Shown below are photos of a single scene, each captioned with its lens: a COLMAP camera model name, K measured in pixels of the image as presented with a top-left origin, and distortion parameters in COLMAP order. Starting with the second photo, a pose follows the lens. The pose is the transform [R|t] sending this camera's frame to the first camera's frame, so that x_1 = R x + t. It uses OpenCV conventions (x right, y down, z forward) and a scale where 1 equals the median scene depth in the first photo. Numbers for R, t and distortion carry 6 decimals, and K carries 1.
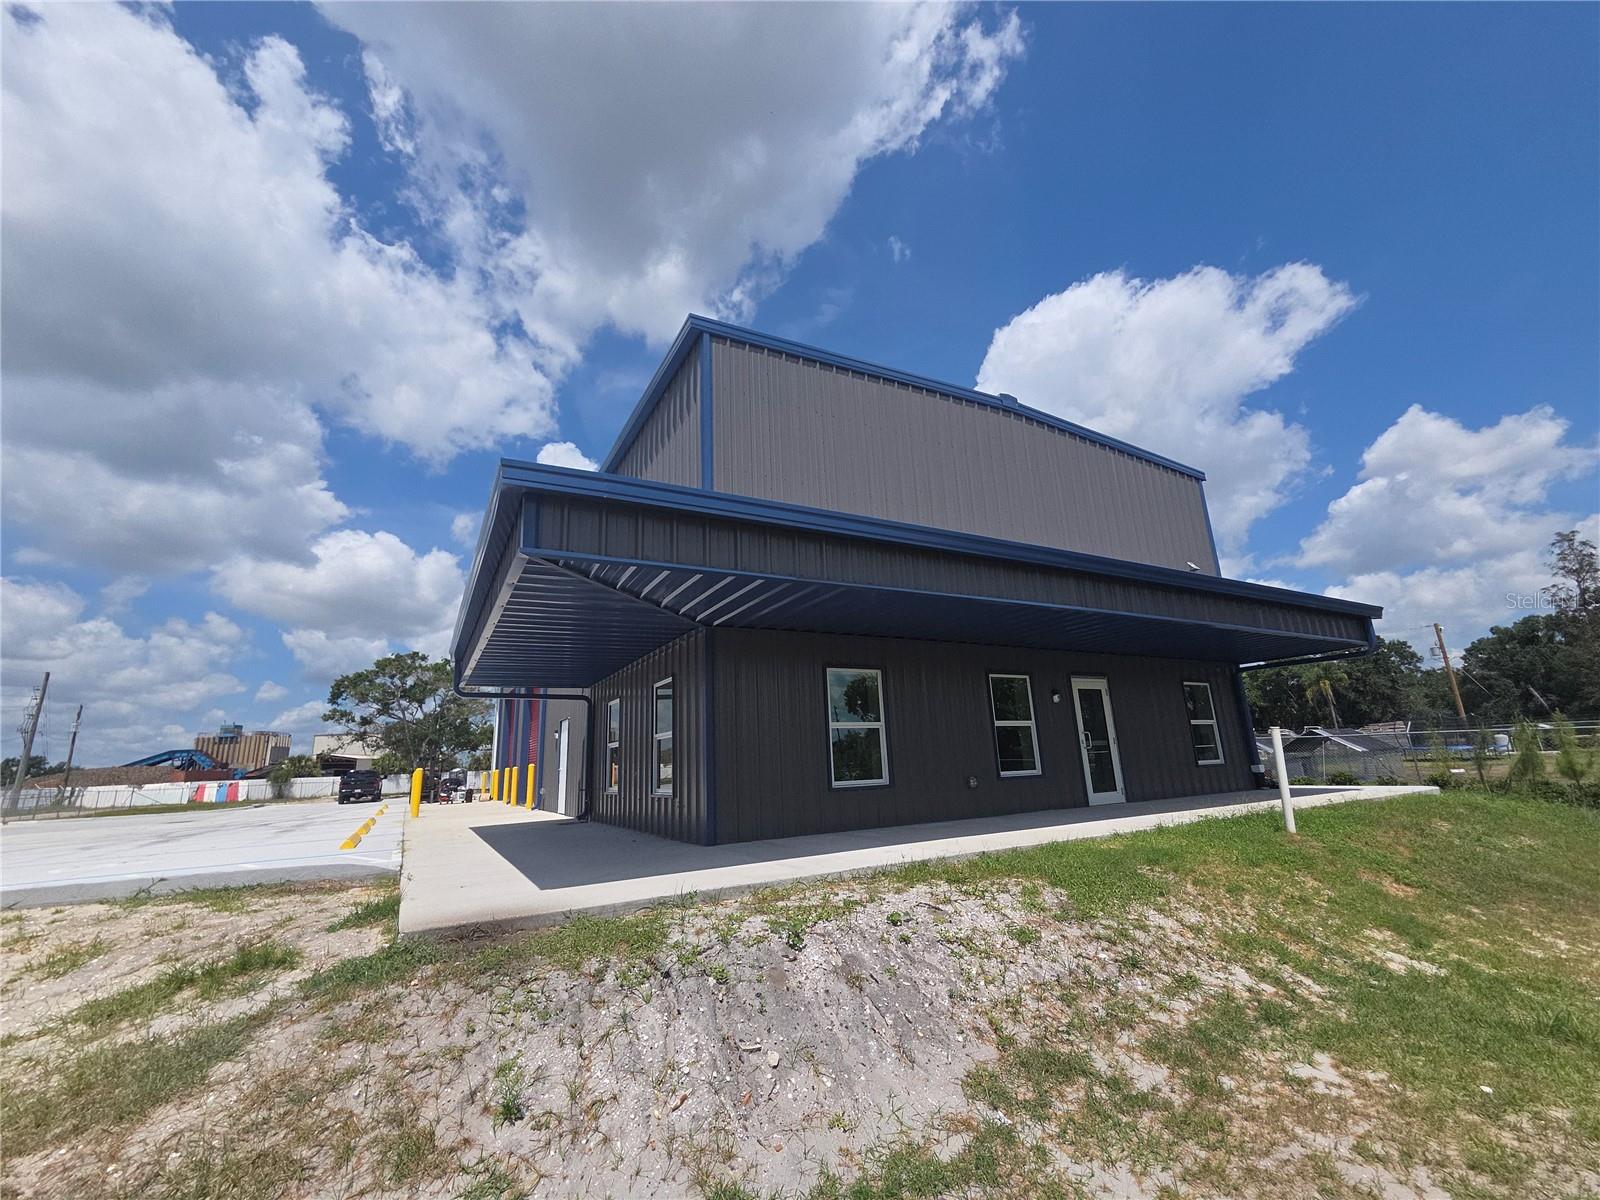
lens RADIAL K [[657.5, 0, 781.7], [0, 657.5, 599.5], [0, 0, 1]] dist [0.000769, -0.000031]
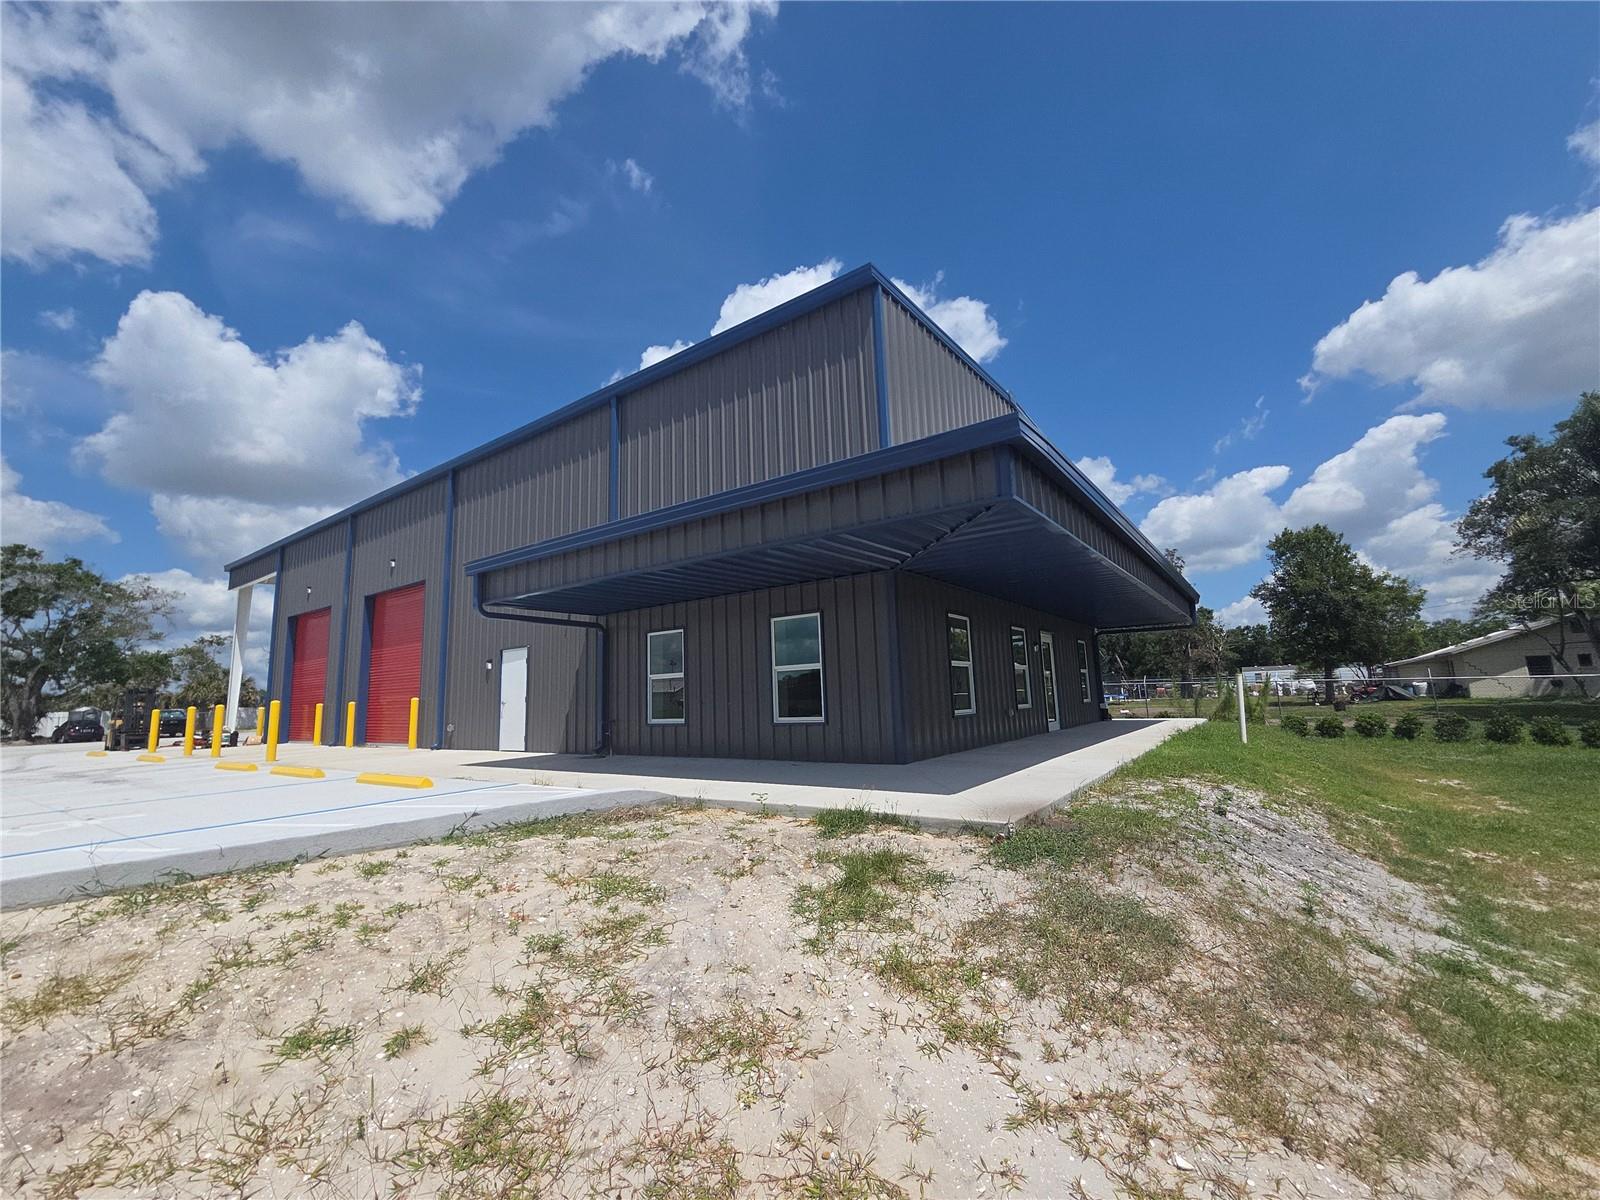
lens RADIAL K [[657.5, 0, 781.7], [0, 657.5, 599.5], [0, 0, 1]] dist [0.000769, -0.000031]
pose [[0.895567, 0.081540, 0.437391, -0.400551], [-0.114723, 0.992142, 0.049939, 0.030143], [-0.429881, -0.094902, 0.897884, 0.049276]]
